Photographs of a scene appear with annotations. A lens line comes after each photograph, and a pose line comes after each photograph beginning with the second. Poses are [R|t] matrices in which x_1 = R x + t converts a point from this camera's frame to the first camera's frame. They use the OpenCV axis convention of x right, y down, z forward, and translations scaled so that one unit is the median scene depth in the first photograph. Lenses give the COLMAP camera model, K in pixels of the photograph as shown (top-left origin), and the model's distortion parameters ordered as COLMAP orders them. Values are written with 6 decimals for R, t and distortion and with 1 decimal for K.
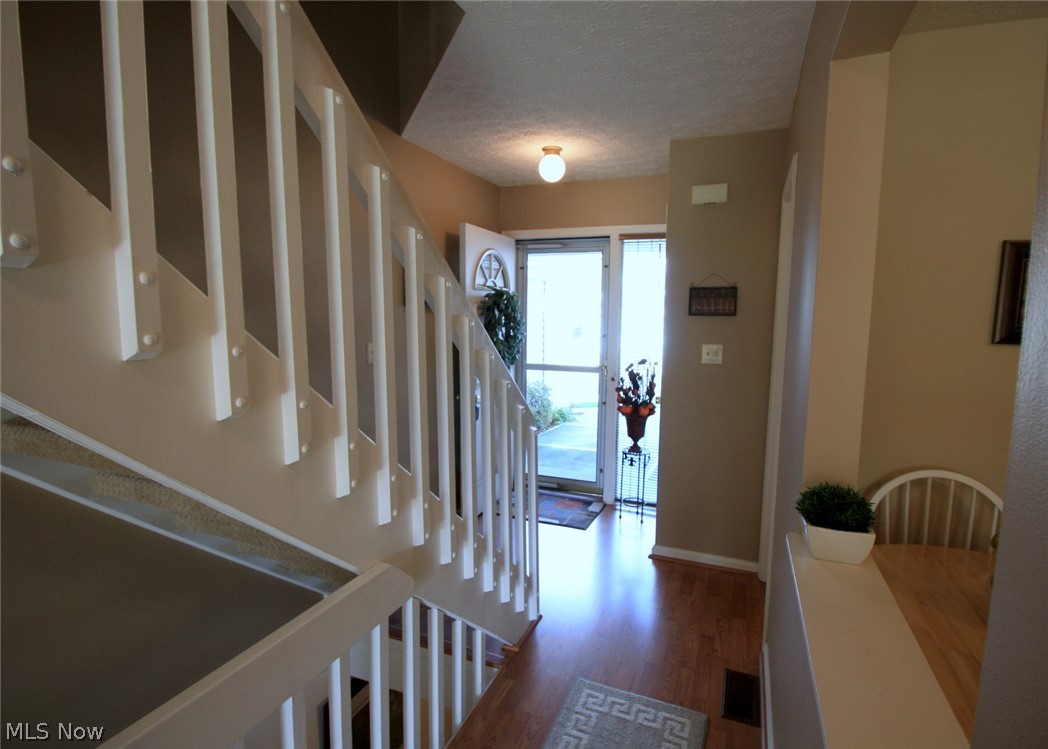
lens RADIAL K [[531.4, 0, 524.8], [0, 531.4, 378.7], [0, 0, 1]] dist [-0.002339, -0.000030]
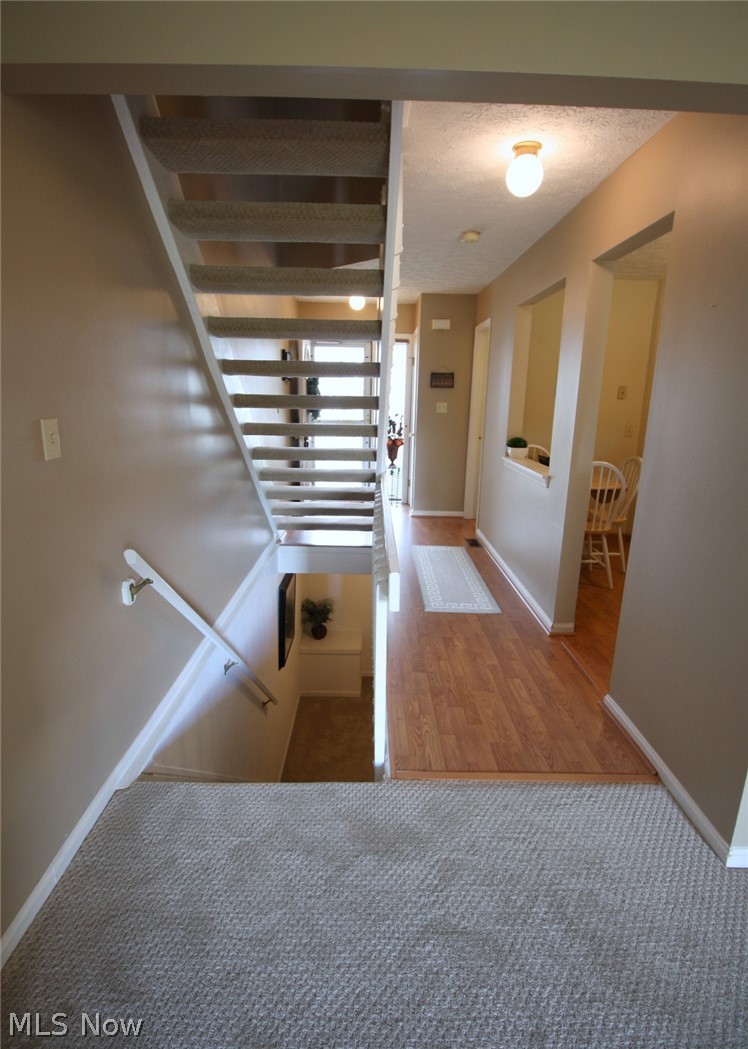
lens RADIAL K [[532.0, 0, 375.3], [0, 532.0, 521.5], [0, 0, 1]] dist [-0.002339, -0.000030]
pose [[0.922504, -0.081548, 0.377276, -0.648020], [0.034480, 0.990930, 0.129879, 0.105315], [-0.384446, -0.106806, 0.916948, -0.749859]]
